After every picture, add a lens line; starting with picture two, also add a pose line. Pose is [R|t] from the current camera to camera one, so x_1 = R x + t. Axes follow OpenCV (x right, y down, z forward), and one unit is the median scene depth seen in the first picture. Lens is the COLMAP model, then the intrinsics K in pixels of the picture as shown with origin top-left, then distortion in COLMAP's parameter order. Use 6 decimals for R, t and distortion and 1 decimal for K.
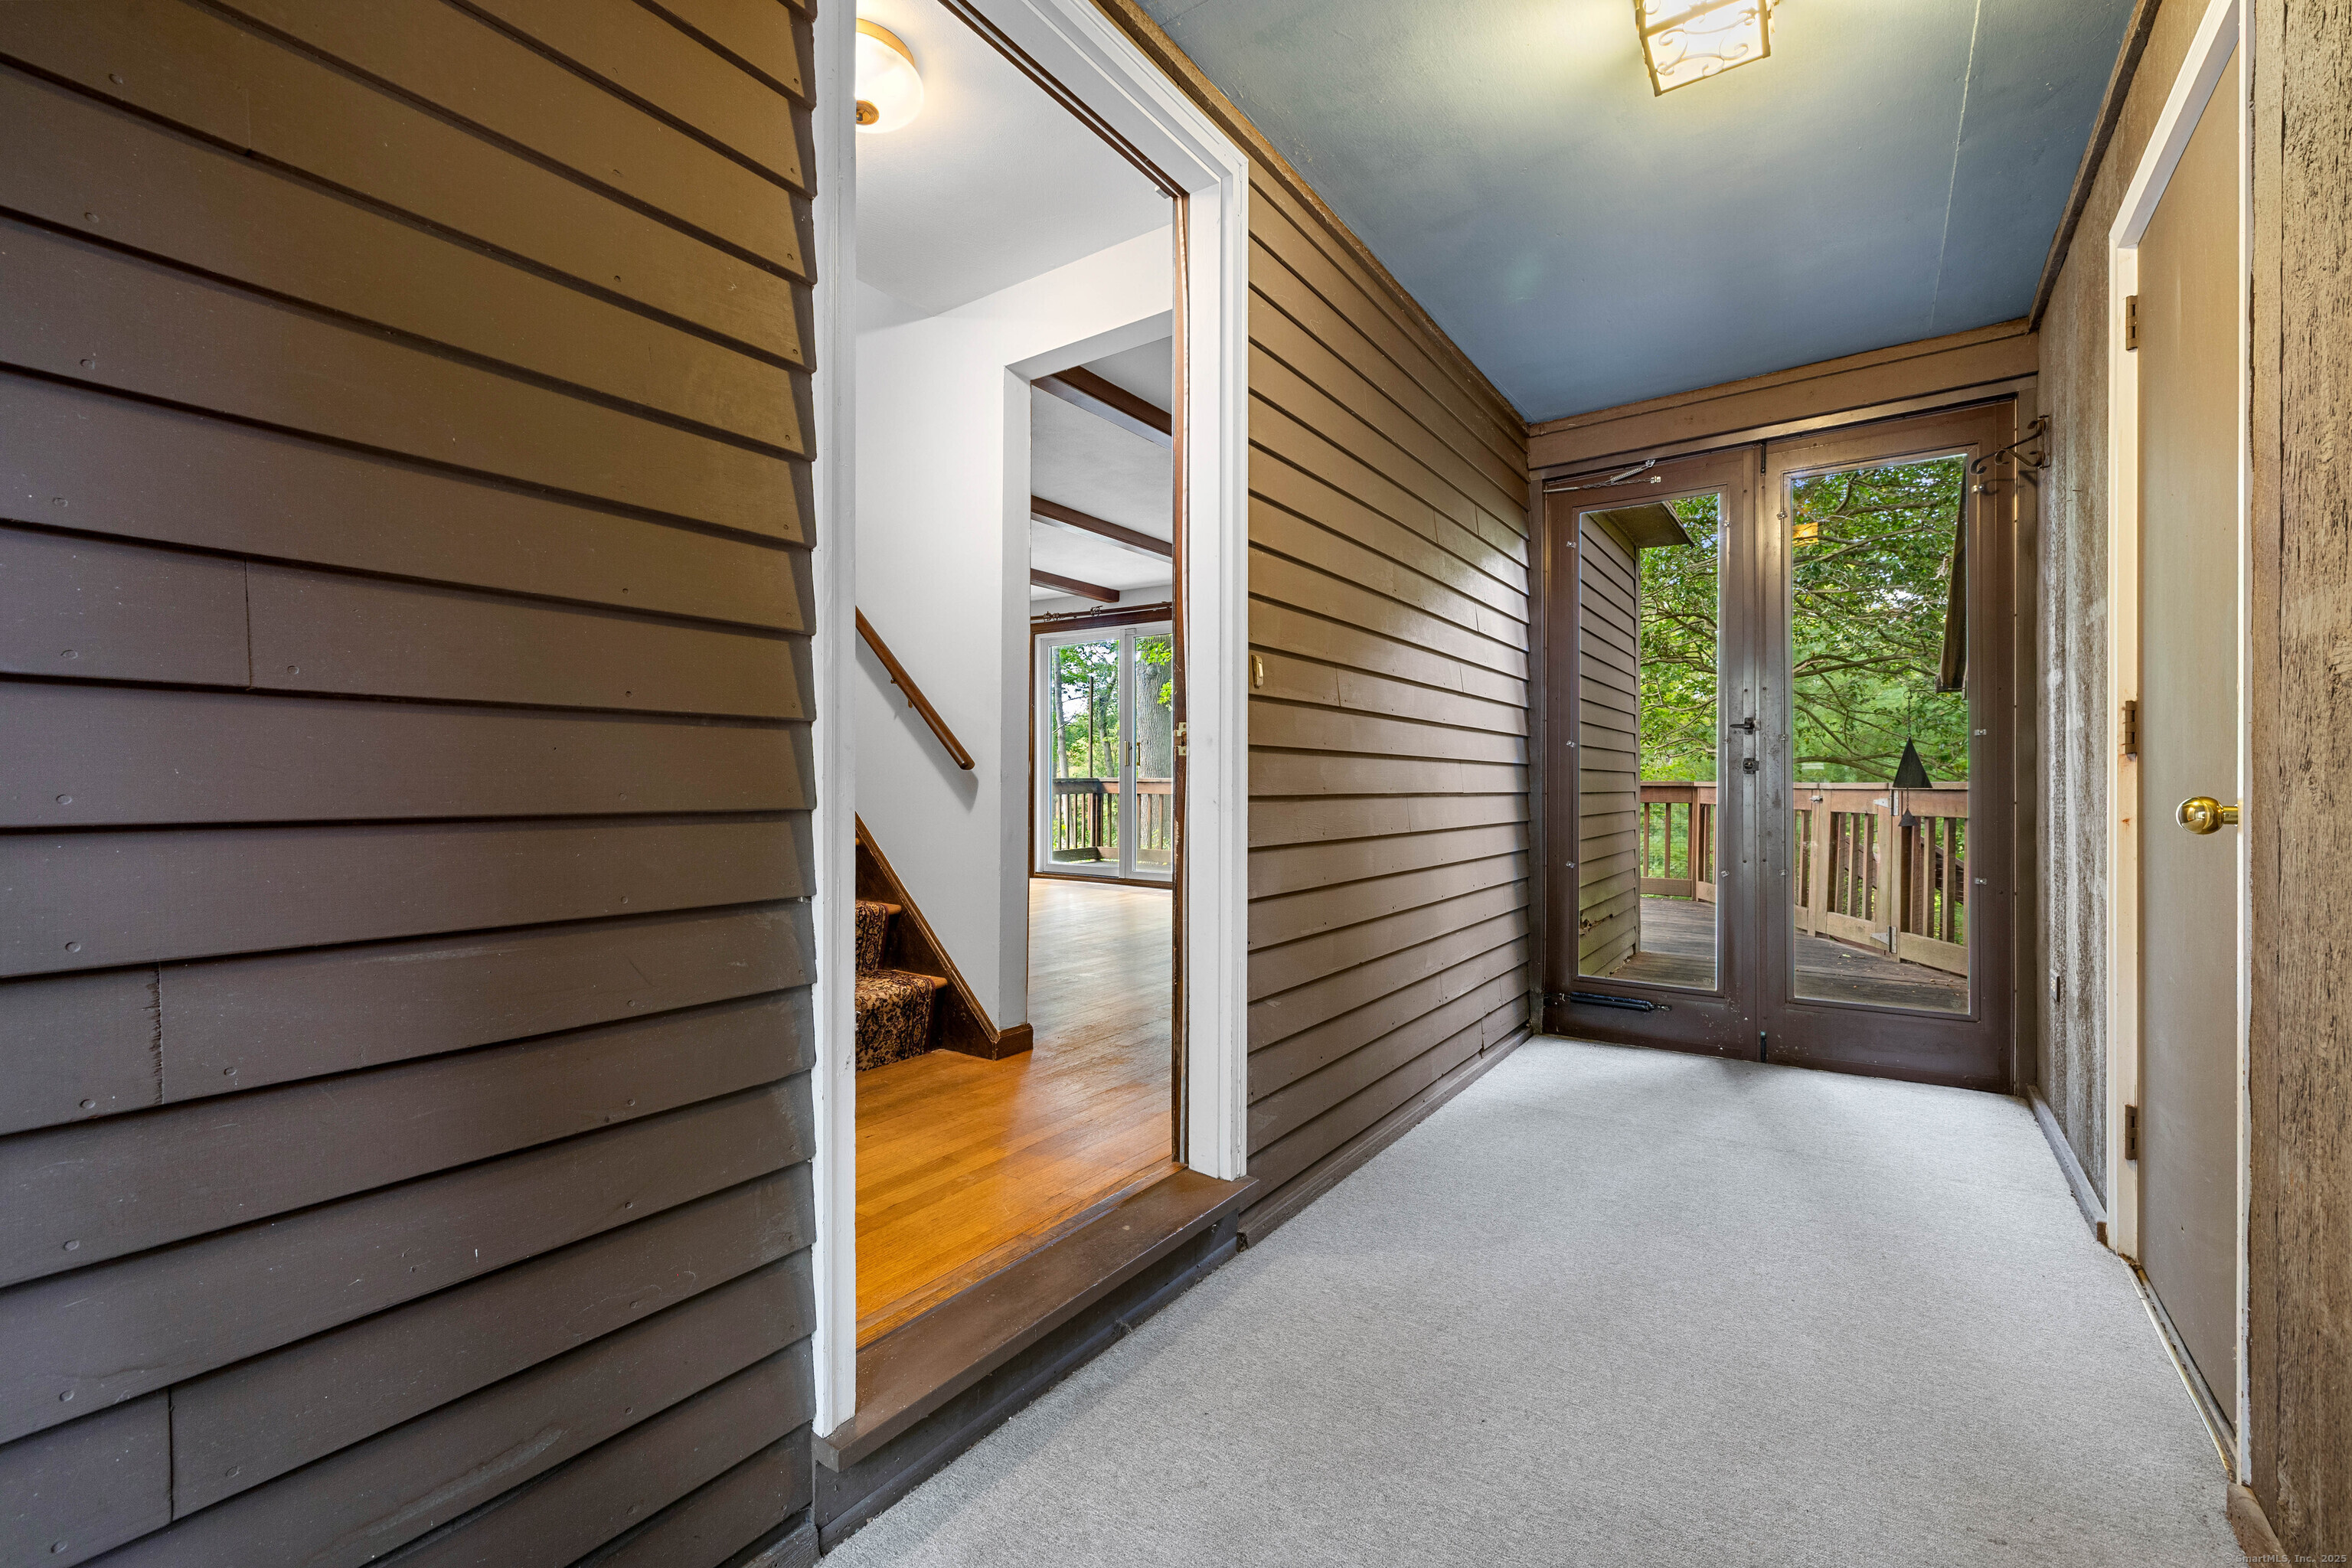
lens RADIAL K [[986.5, 0, 1171.3], [0, 986.5, 781.9], [0, 0, 1]] dist [0.001433, 0.000052]
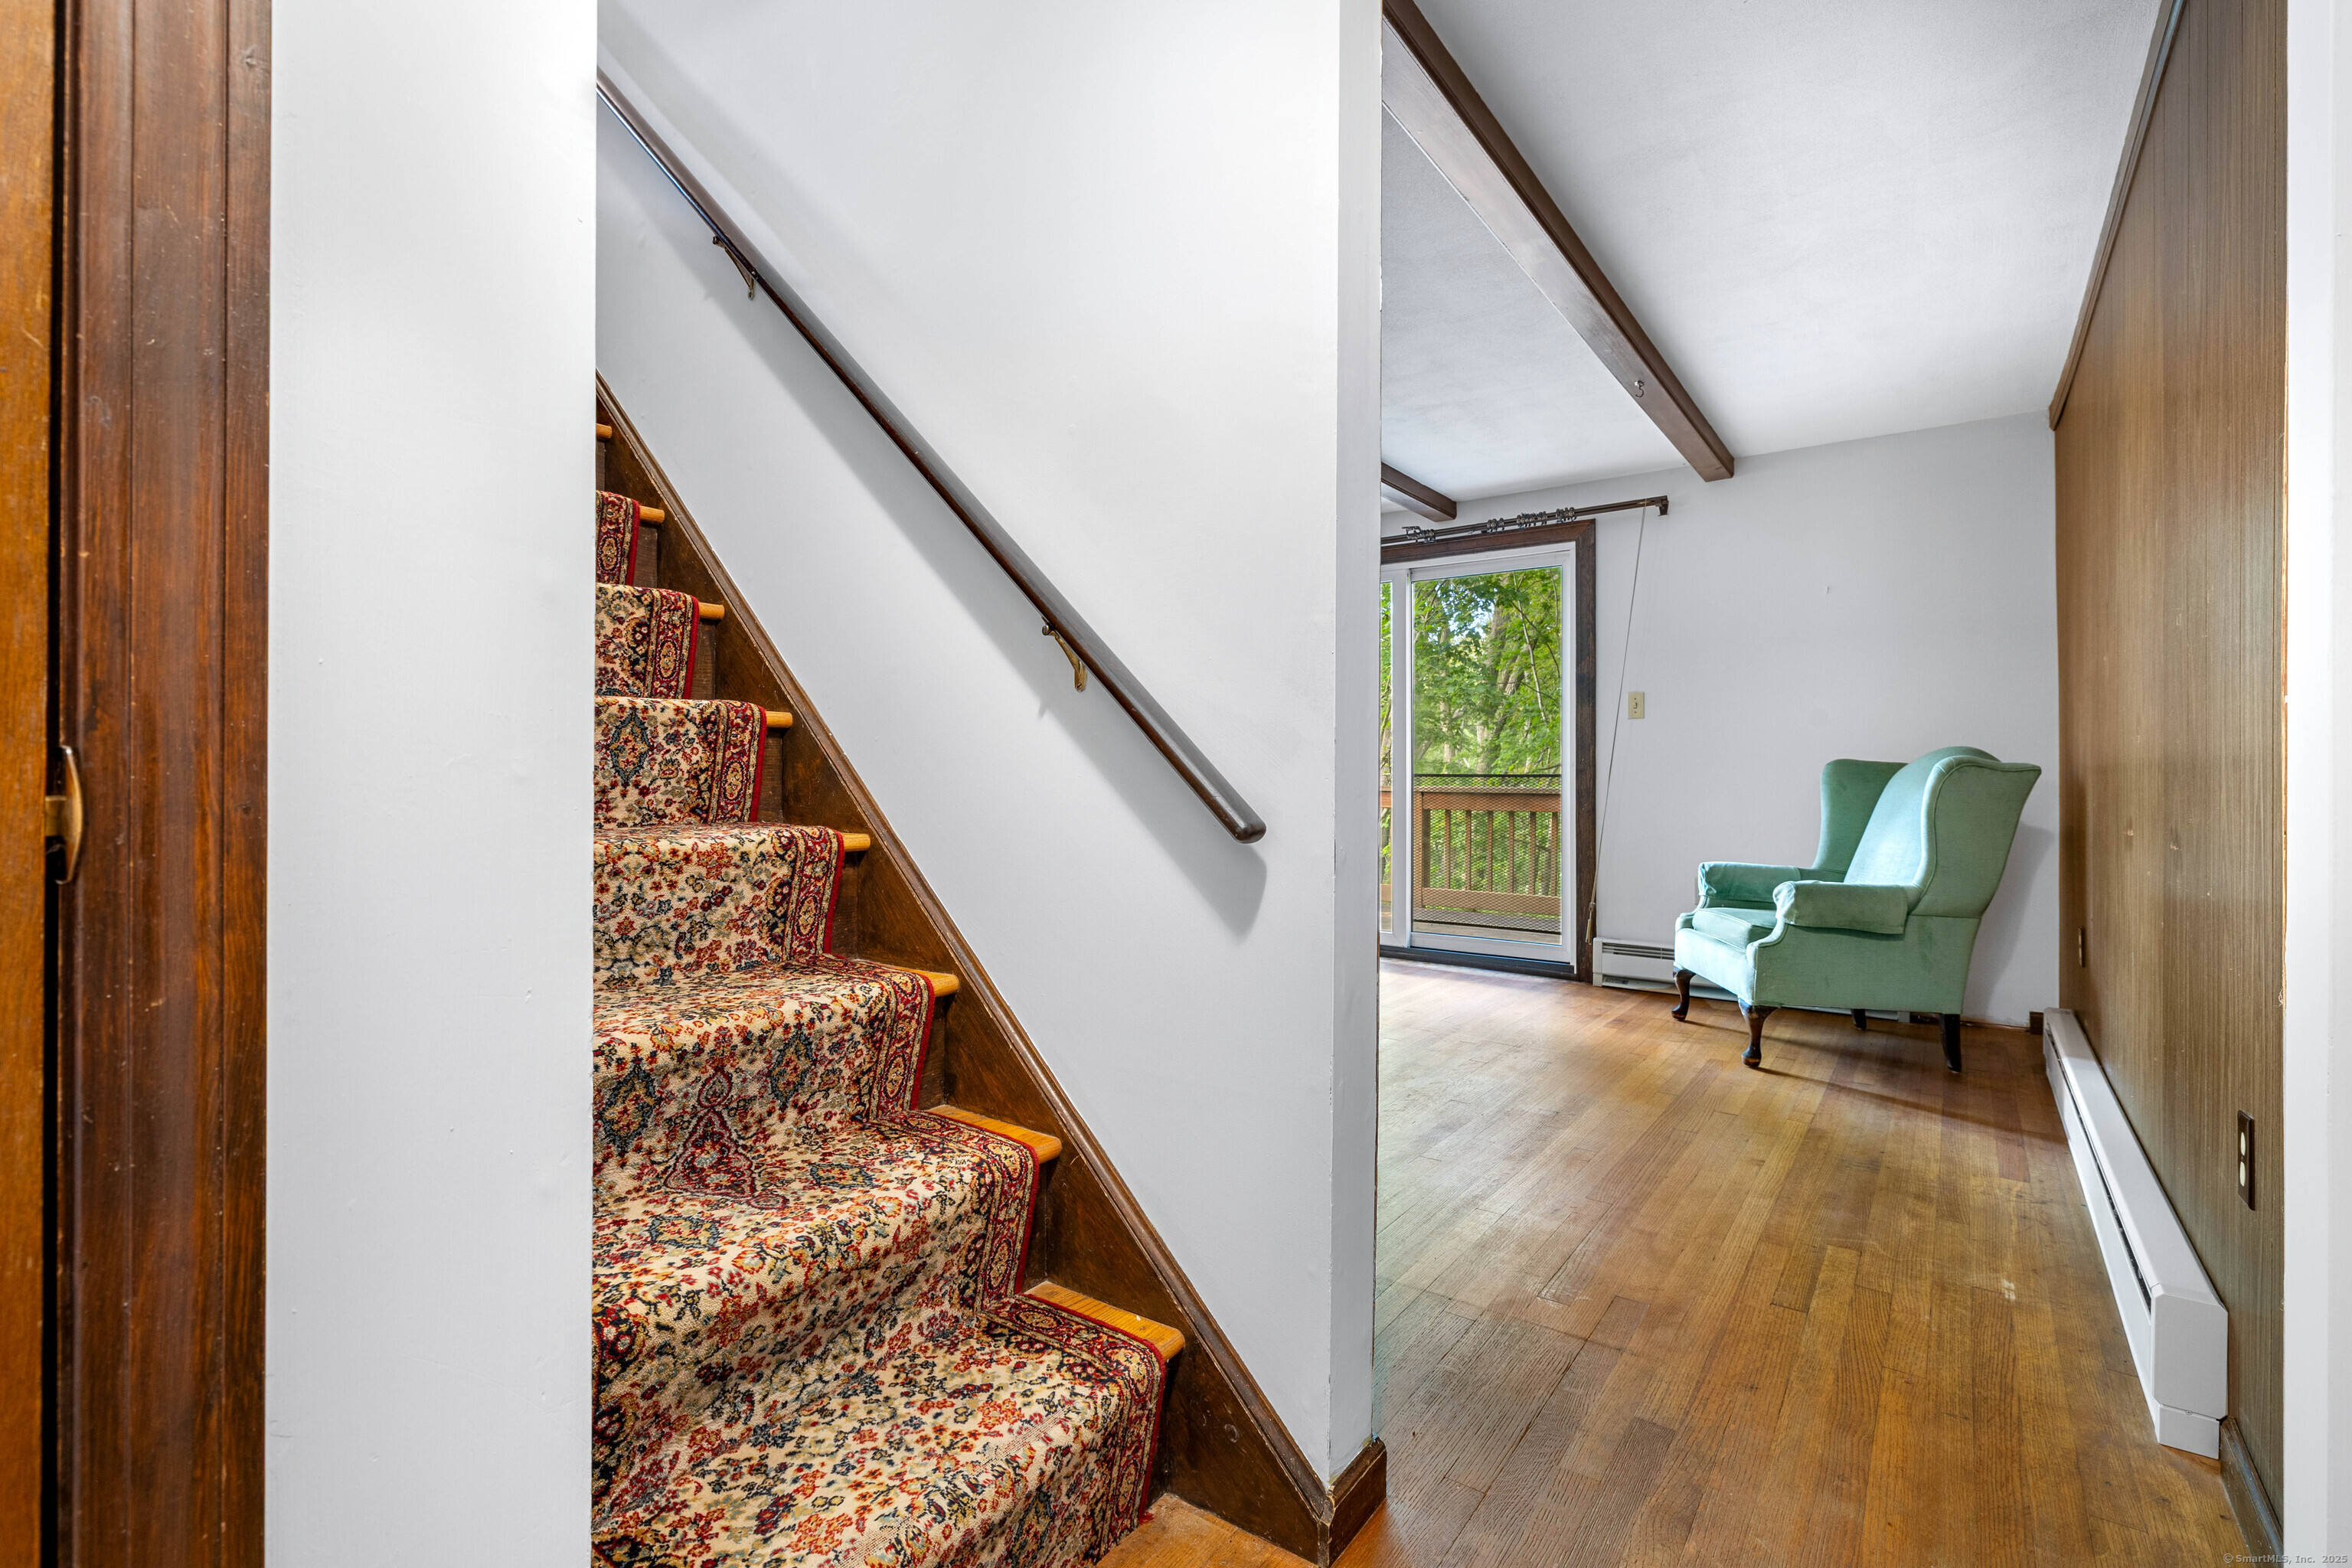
lens RADIAL K [[1075.3, 0, 1169.3], [0, 1075.3, 775.4], [0, 0, 1]] dist [-0.009607, 0.001435]
pose [[0.999744, -0.003511, -0.022367, -0.142238], [0.003484, 0.999993, -0.001247, -0.024605], [0.022371, 0.001168, 0.999749, 0.345392]]
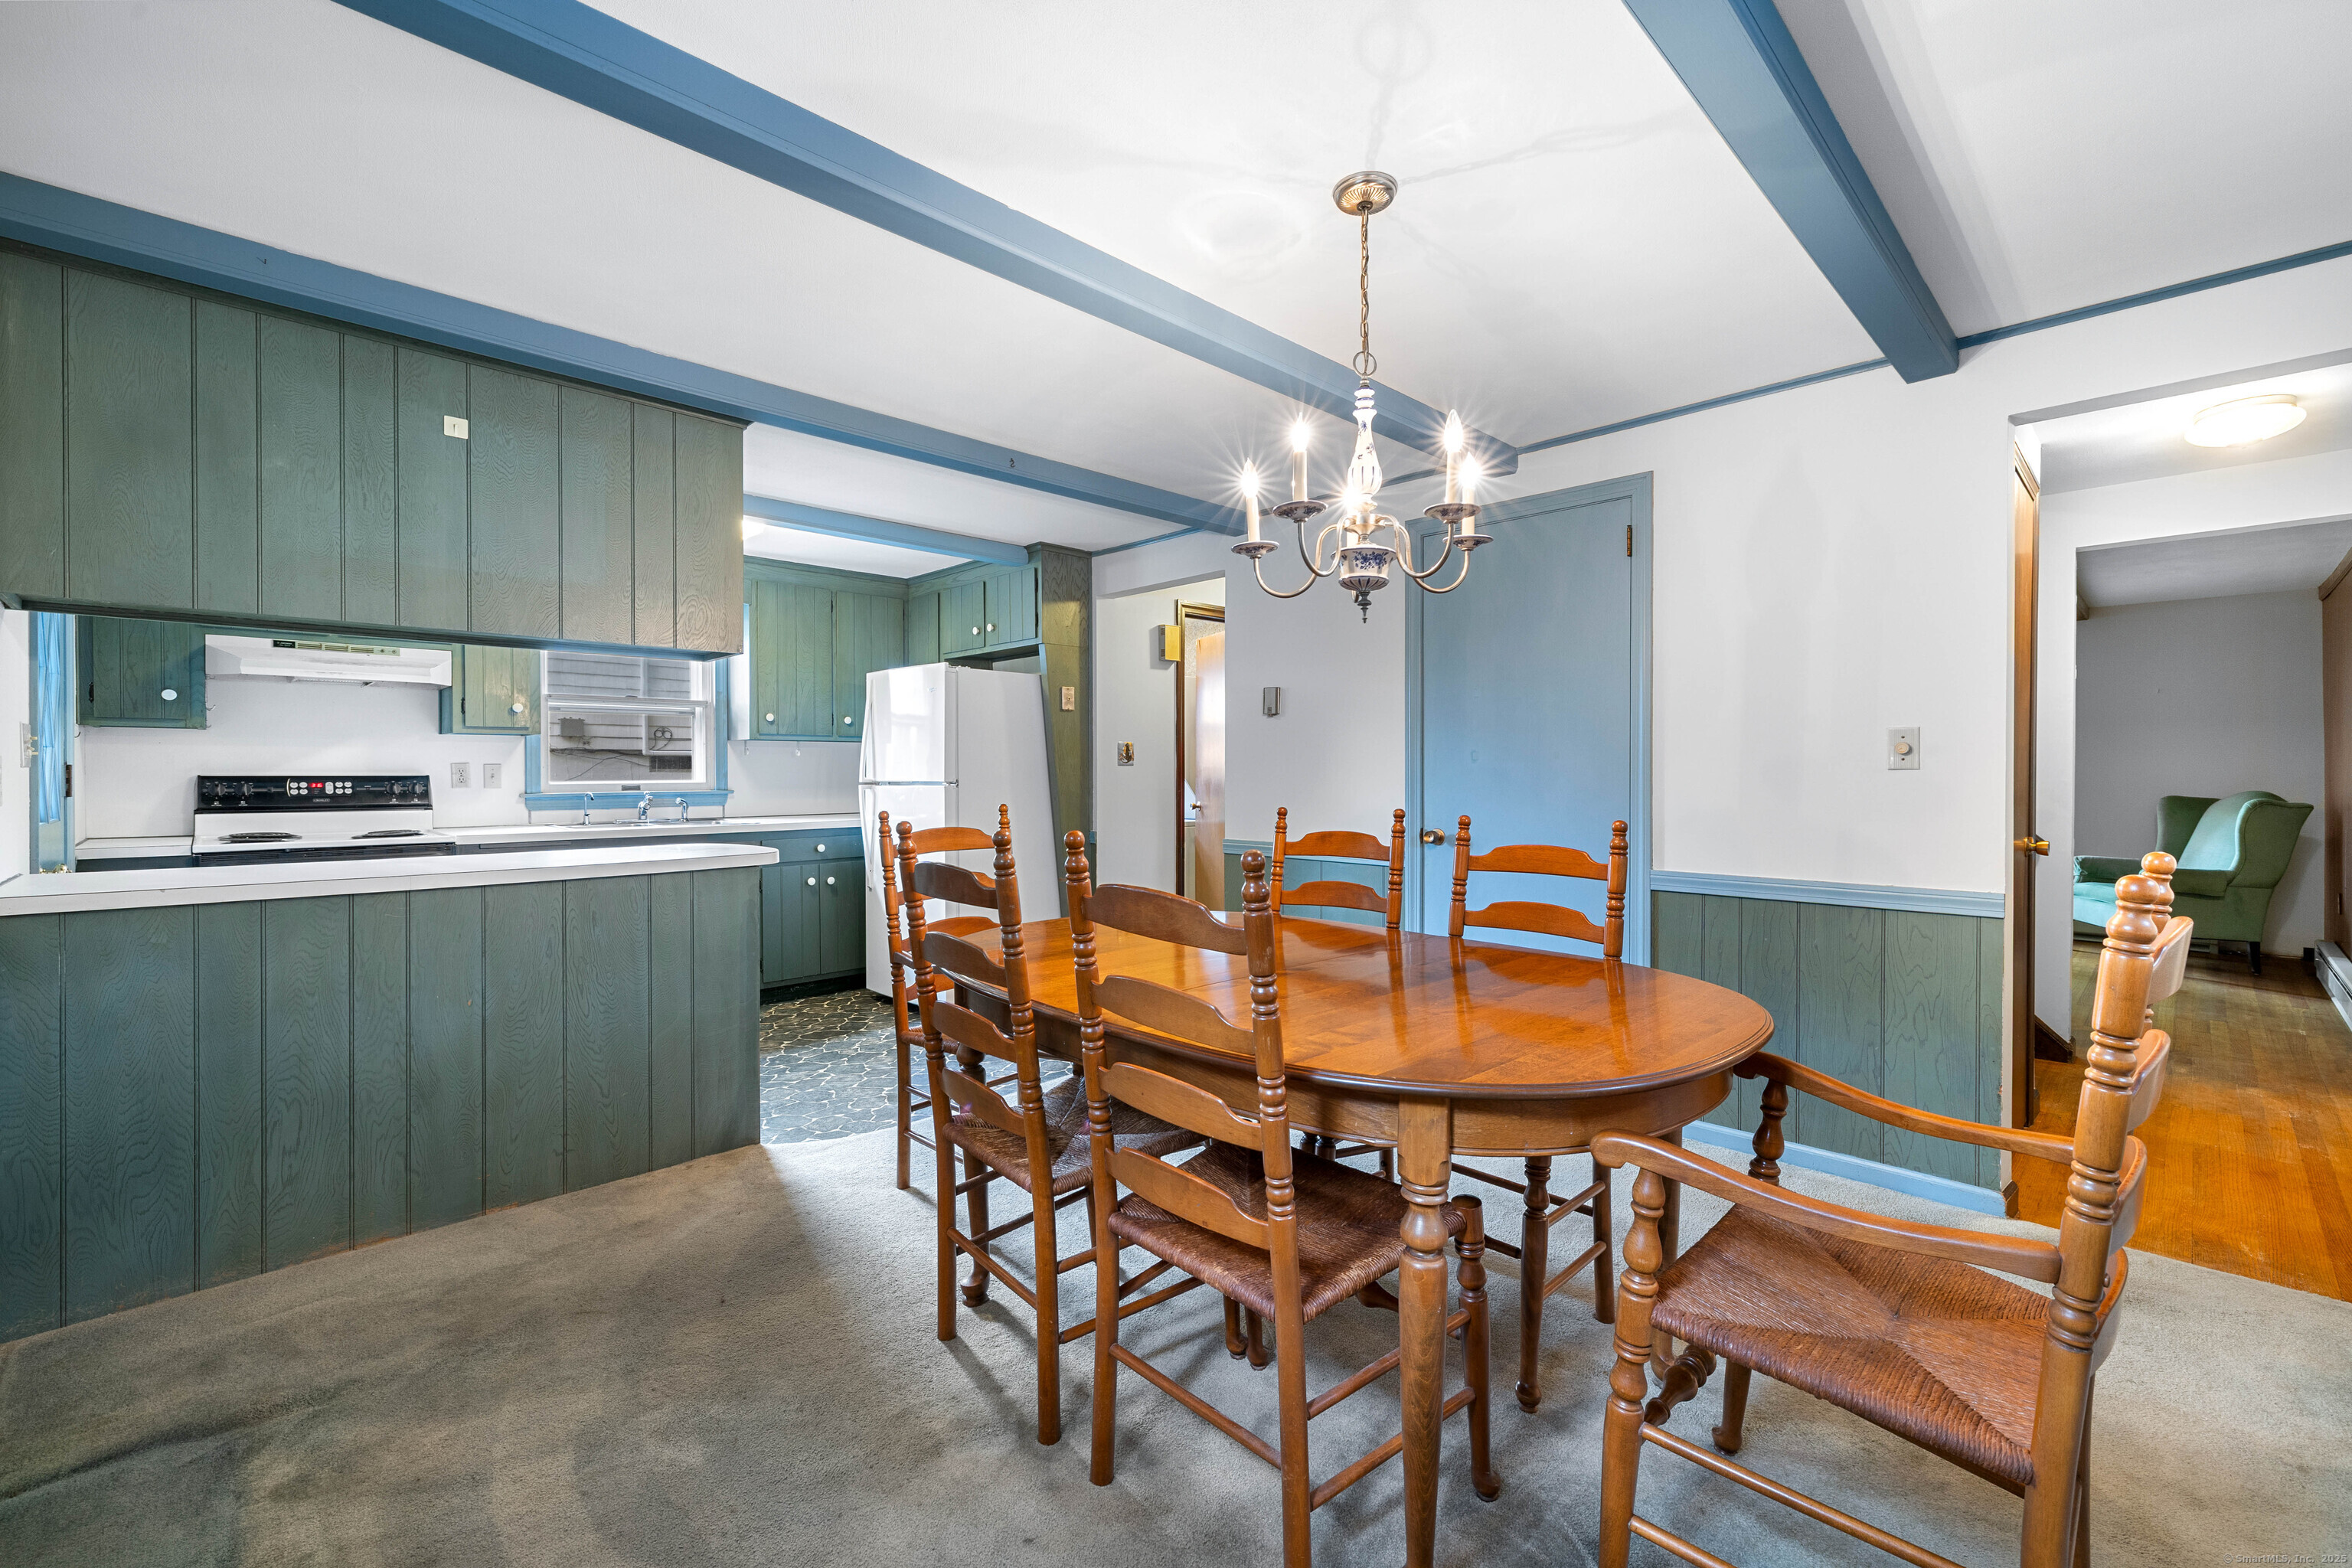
lens RADIAL K [[986.5, 0, 1171.3], [0, 986.5, 781.9], [0, 0, 1]] dist [0.001433, 0.000052]
pose [[0.982483, -0.005916, -0.186257, -0.693907], [0.007689, 0.999932, 0.008801, -0.076923], [0.186192, -0.010079, 0.982462, -0.336730]]
